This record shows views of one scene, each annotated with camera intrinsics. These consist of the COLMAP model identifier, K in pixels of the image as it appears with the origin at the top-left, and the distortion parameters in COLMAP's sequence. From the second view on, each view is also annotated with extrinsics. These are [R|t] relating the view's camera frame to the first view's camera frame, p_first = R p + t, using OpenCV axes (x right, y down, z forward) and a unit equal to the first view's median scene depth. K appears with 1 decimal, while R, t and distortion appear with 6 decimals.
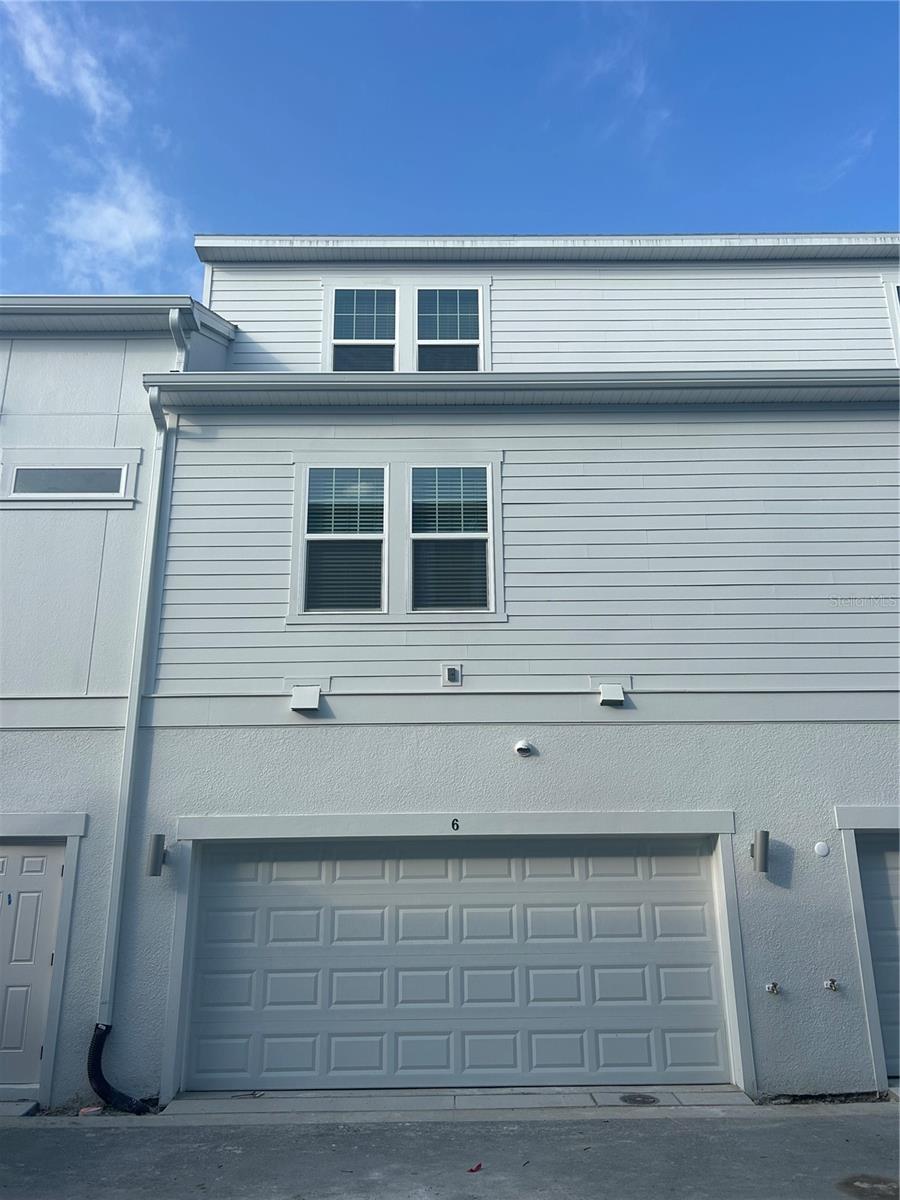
lens RADIAL K [[903.8, 0, 441.7], [0, 903.8, 589.1], [0, 0, 1]] dist [0.055778, -0.075767]
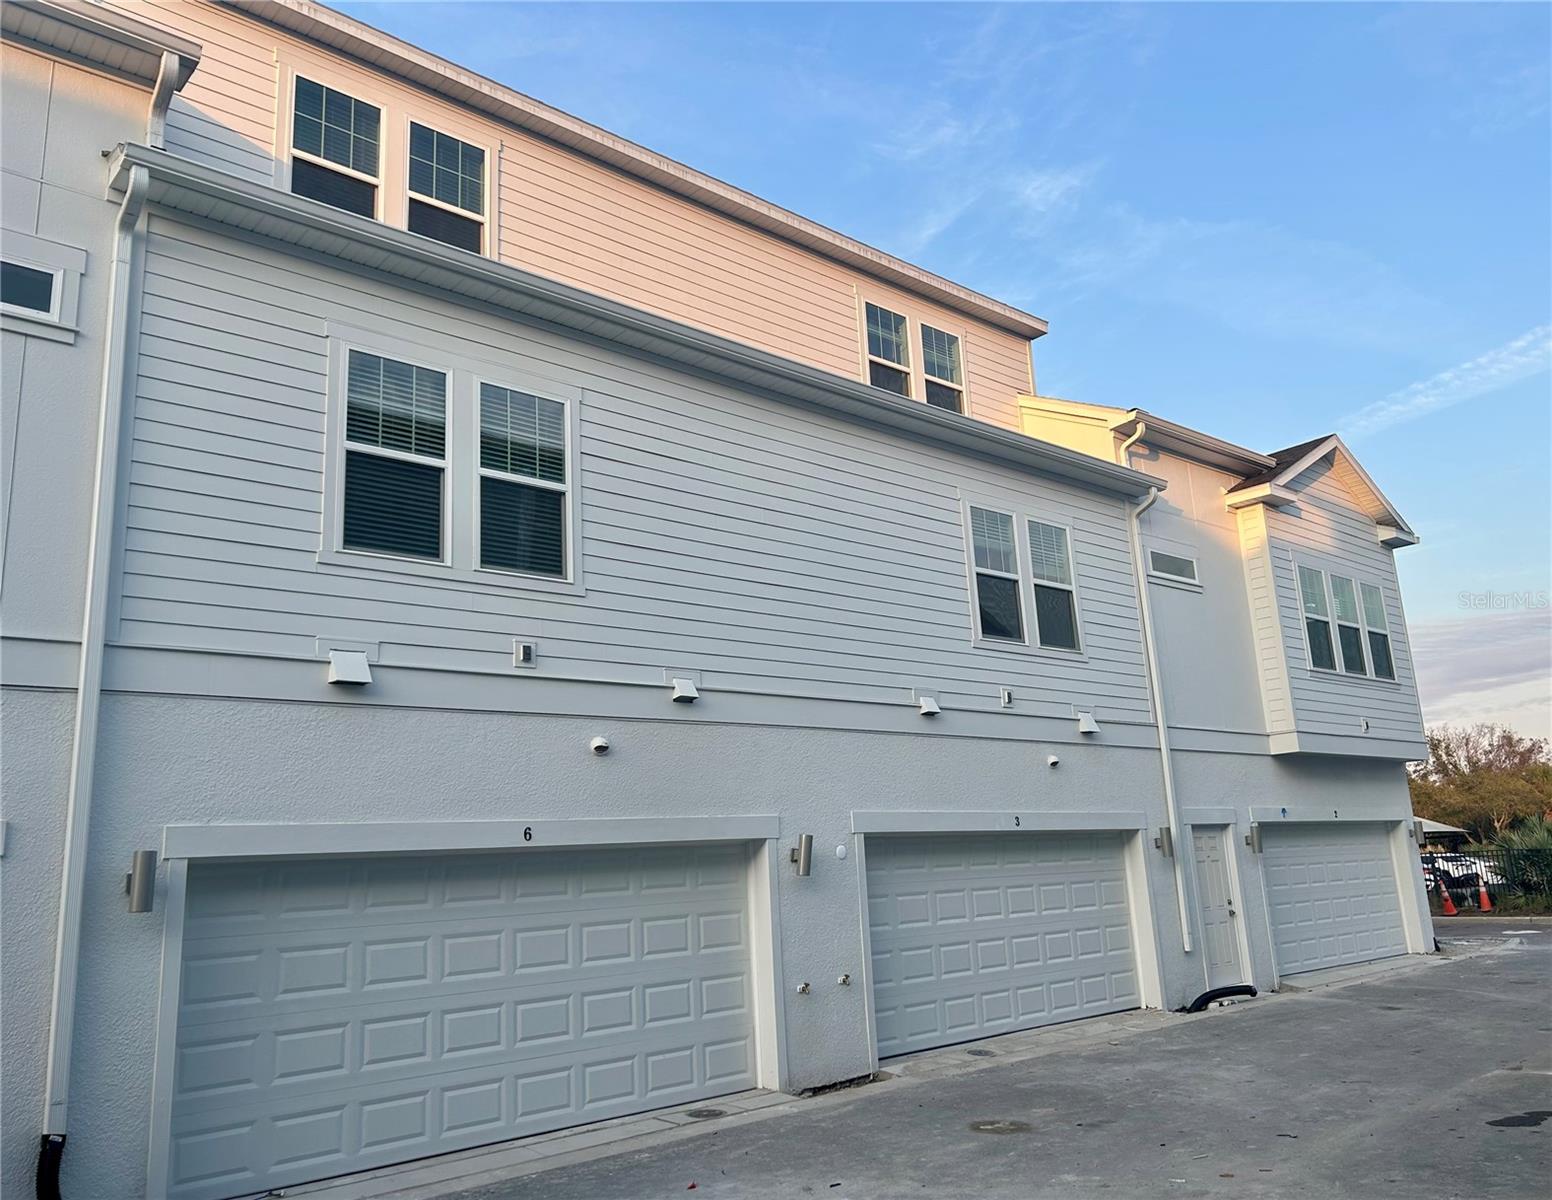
lens RADIAL K [[1268.4, 0, 808.3], [0, 1268.4, 538.9], [0, 0, 1]] dist [0.010816, -0.029706]
pose [[0.718759, 0.148683, 0.679175, -0.606597], [-0.160789, 0.985931, -0.045677, 0.004019], [-0.676411, -0.076373, 0.732554, -0.007707]]
